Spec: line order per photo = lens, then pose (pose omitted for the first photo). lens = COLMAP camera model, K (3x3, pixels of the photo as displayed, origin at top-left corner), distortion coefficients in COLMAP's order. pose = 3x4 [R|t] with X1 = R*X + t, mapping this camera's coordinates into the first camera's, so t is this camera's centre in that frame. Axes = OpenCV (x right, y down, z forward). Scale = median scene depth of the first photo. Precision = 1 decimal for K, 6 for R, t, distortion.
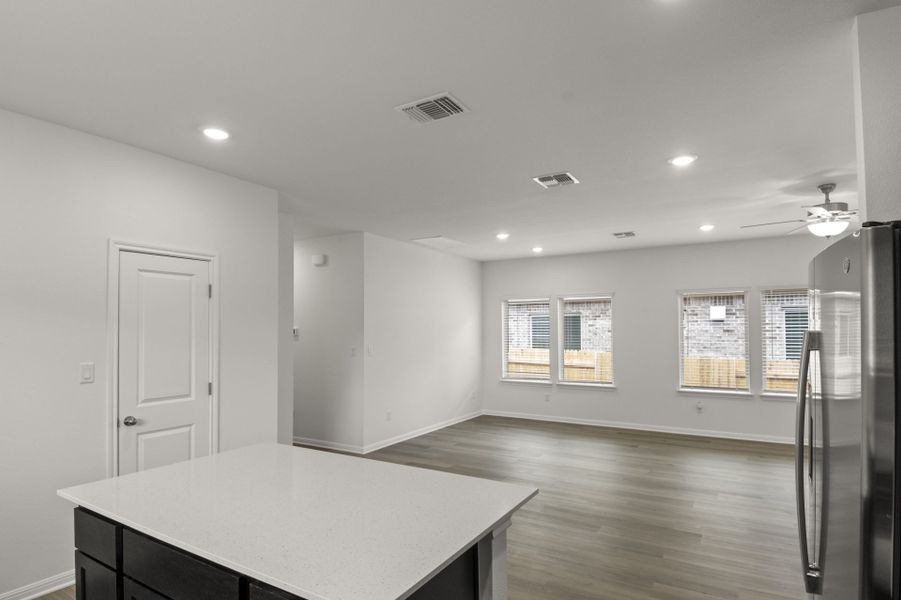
lens RADIAL K [[486.1, 0, 462.1], [0, 486.1, 324.2], [0, 0, 1]] dist [0.016955, -0.030104]
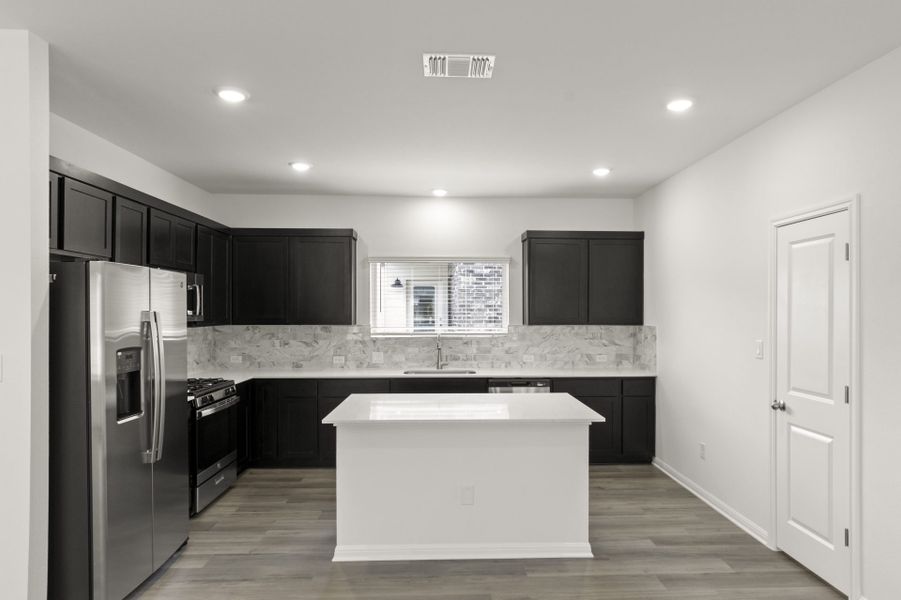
lens RADIAL K [[547.7, 0, 467.3], [0, 547.7, 312.7], [0, 0, 1]] dist [0.000105, -0.003341]
pose [[-0.839769, 0.004679, -0.542924, 0.350419], [0.007495, 0.999967, -0.002974, 0.014830], [0.542892, -0.006567, -0.839777, 1.352913]]
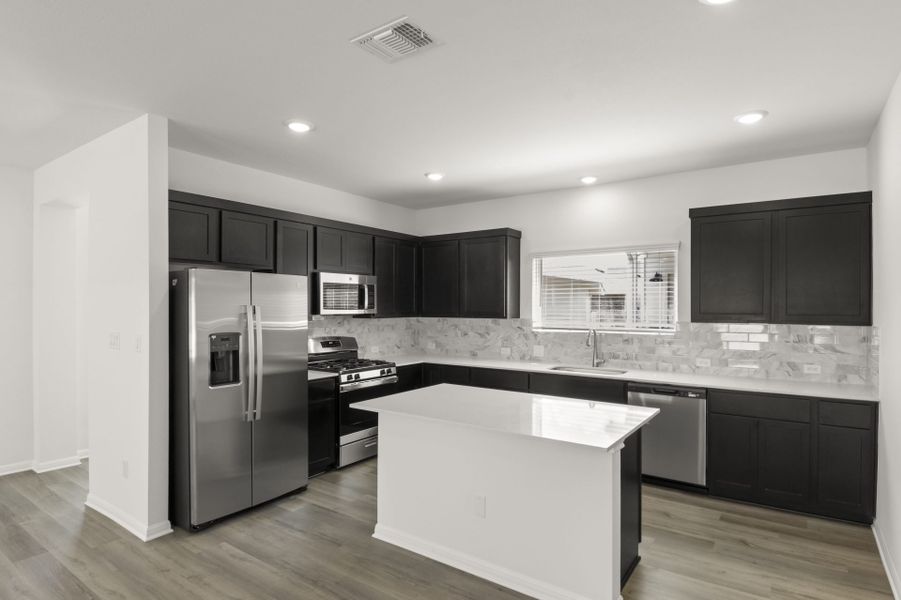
lens RADIAL K [[486.1, 0, 464.9], [0, 486.1, 307.1], [0, 0, 1]] dist [0.016955, -0.030104]
pose [[-0.997444, 0.002504, 0.071413, -0.173360], [0.002040, 0.999976, -0.006571, 0.017301], [-0.071428, -0.006408, -0.997425, 1.329133]]
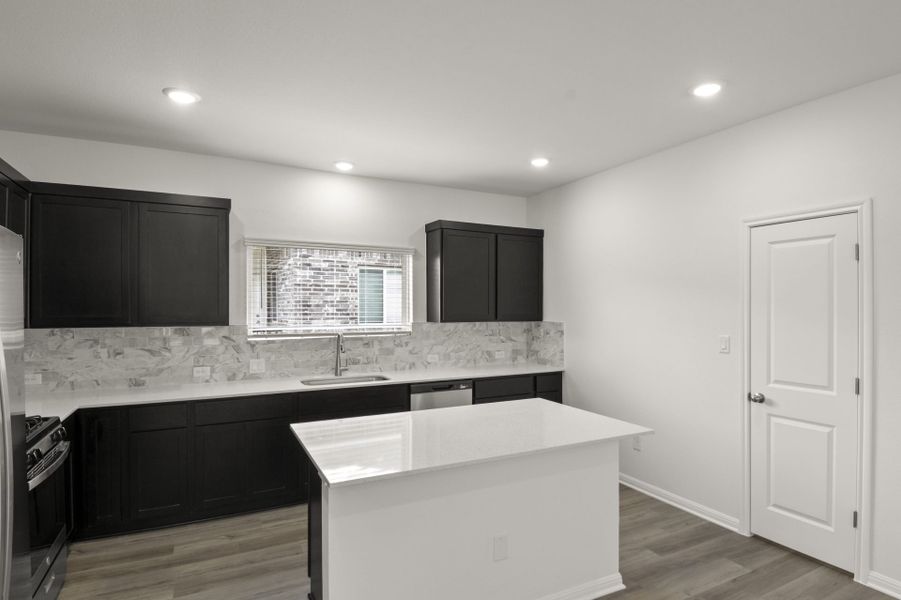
lens RADIAL K [[486.1, 0, 466.8], [0, 486.1, 306.3], [0, 0, 1]] dist [0.016955, -0.030104]
pose [[-0.523177, 0.001899, -0.852222, 0.407002], [0.009152, 0.999952, -0.003390, 0.009427], [0.852175, -0.009573, -0.523170, 0.877532]]
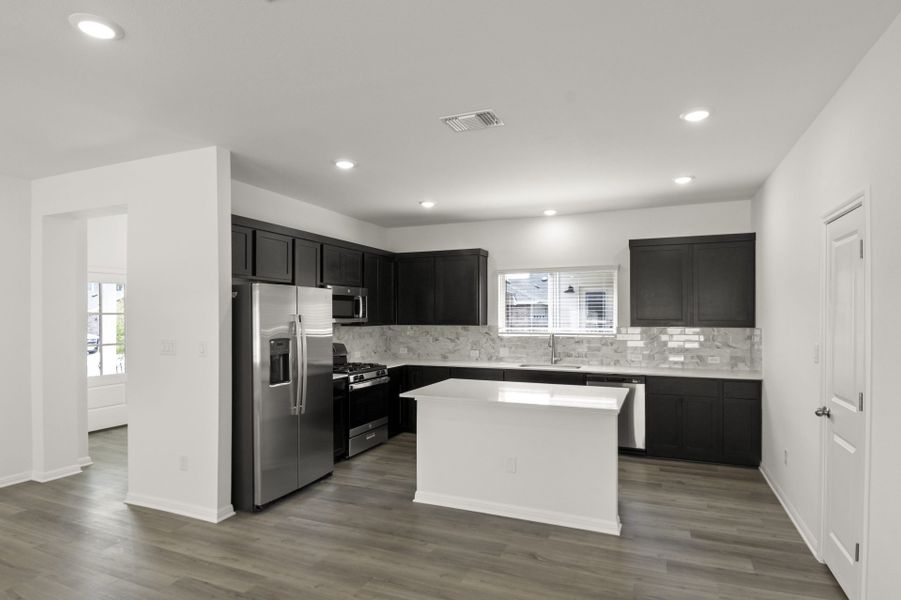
lens RADIAL K [[486.1, 0, 465.1], [0, 486.1, 317.5], [0, 0, 1]] dist [0.016955, -0.030104]
pose [[-0.989652, 0.007369, -0.143298, 0.089626], [0.007864, 0.999965, -0.002891, 0.018668], [0.143271, -0.003988, -0.989675, 1.549220]]
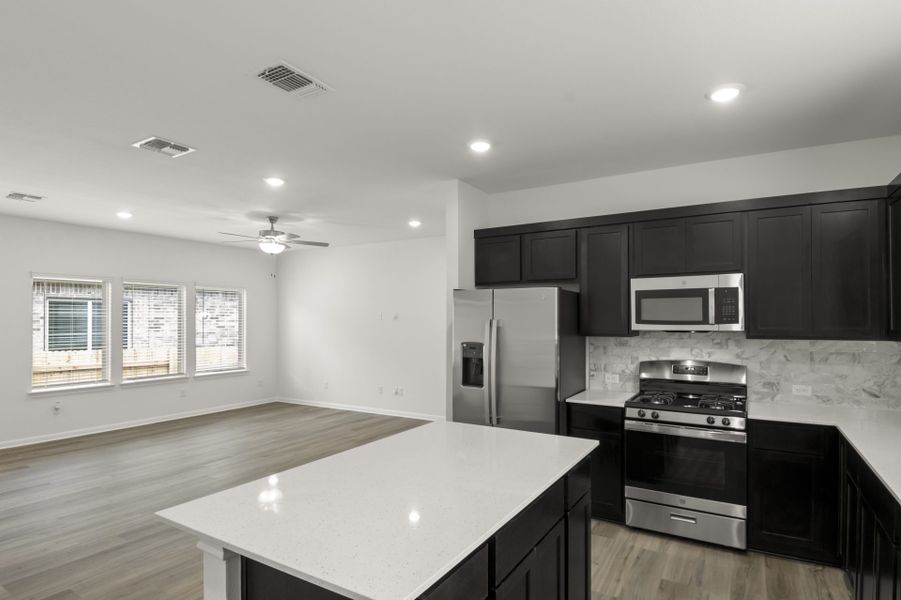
lens RADIAL K [[486.1, 0, 463.9], [0, 486.1, 302.3], [0, 0, 1]] dist [0.016955, -0.030104]
pose [[0.002386, 0.038512, 0.999255, -0.728826], [-0.009465, 0.999214, -0.038488, 0.011597], [-0.999952, -0.009366, 0.002748, 0.480529]]
